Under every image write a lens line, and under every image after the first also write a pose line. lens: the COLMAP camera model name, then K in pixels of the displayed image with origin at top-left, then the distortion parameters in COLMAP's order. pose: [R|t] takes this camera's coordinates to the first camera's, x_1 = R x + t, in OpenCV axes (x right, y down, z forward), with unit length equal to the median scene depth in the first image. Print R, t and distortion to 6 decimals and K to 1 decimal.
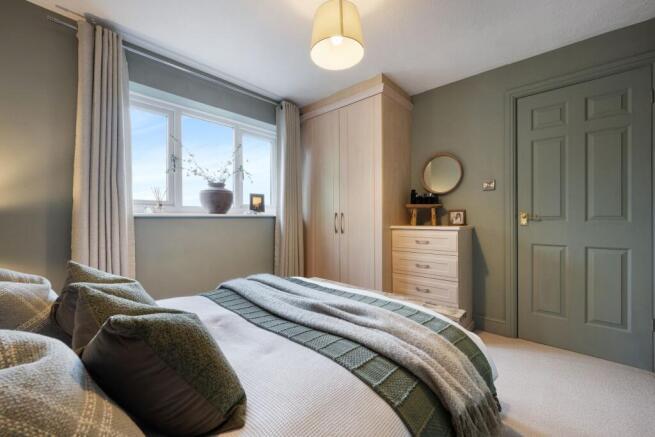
lens RADIAL K [[259.8, 0, 328.8], [0, 259.8, 216.5], [0, 0, 1]] dist [0.000931, -0.000006]
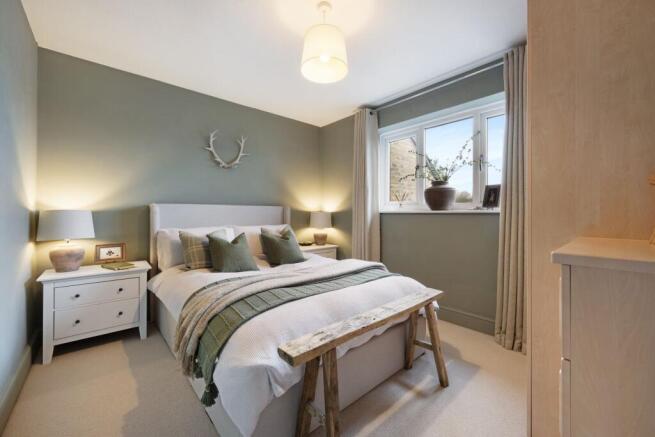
lens RADIAL K [[259.8, 0, 328.5], [0, 259.8, 215.5], [0, 0, 1]] dist [0.000931, -0.000006]
pose [[-0.097832, 0.002561, -0.995200, 0.688014], [-0.004843, 0.999984, 0.003049, 0.009178], [0.995191, 0.005118, -0.097818, 0.671599]]
